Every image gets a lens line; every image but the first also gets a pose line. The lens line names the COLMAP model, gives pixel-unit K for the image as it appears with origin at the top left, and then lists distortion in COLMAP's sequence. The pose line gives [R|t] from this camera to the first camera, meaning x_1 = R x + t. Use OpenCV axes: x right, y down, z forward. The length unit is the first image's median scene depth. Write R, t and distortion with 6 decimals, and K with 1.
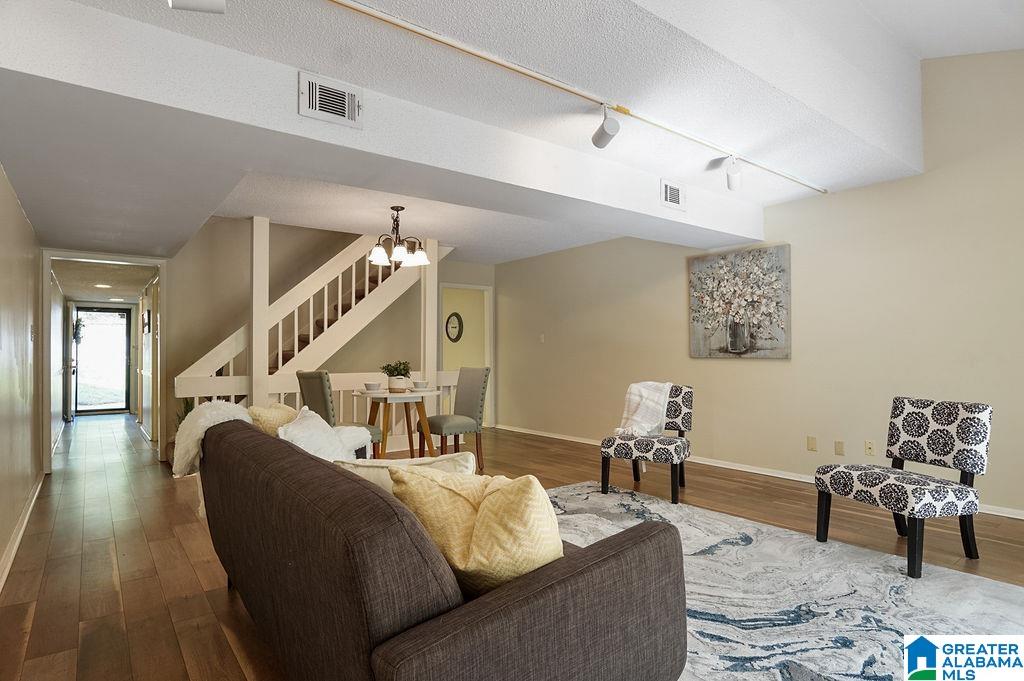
lens RADIAL K [[551.0, 0, 509.8], [0, 551.0, 348.4], [0, 0, 1]] dist [-0.032236, 0.007233]
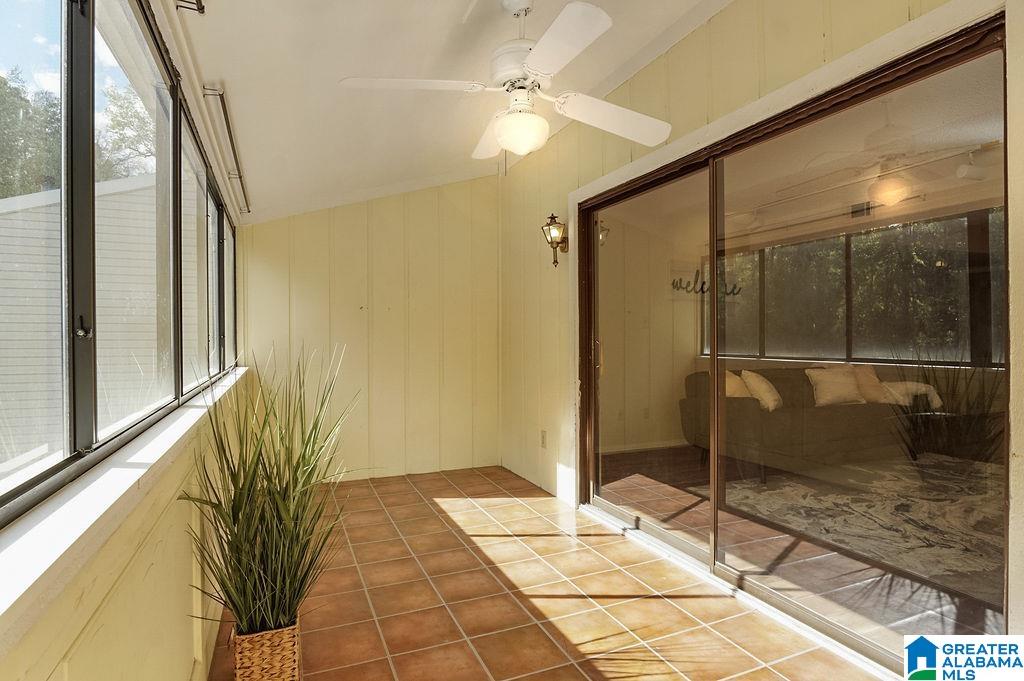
lens RADIAL K [[557.5, 0, 507.2], [0, 557.5, 336.5], [0, 0, 1]] dist [-0.027786, 0.003652]
pose [[-0.255759, 0.004424, -0.966731, 0.977965], [0.013604, 0.999907, 0.000977, -0.009020], [0.966645, -0.012901, -0.255795, 0.140667]]
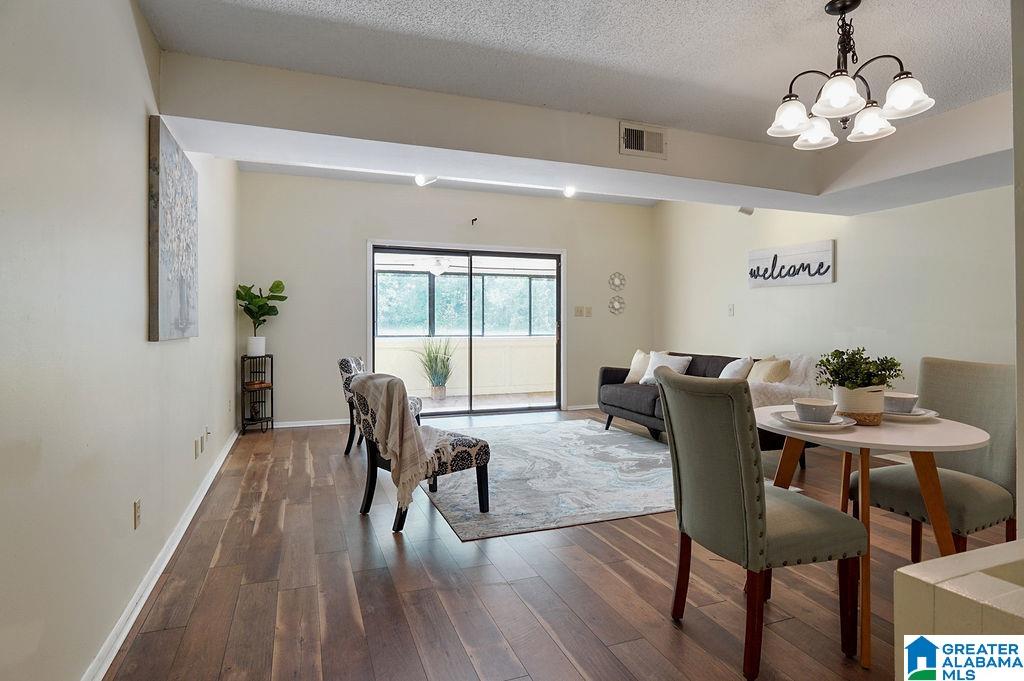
lens RADIAL K [[551.8, 0, 507.1], [0, 551.8, 329.1], [0, 0, 1]] dist [-0.026647, 0.001451]
pose [[-0.954275, -0.000562, 0.298928, -0.074895], [-0.000495, 1.000000, 0.000299, 0.008347], [-0.298928, 0.000137, -0.954276, 1.461007]]
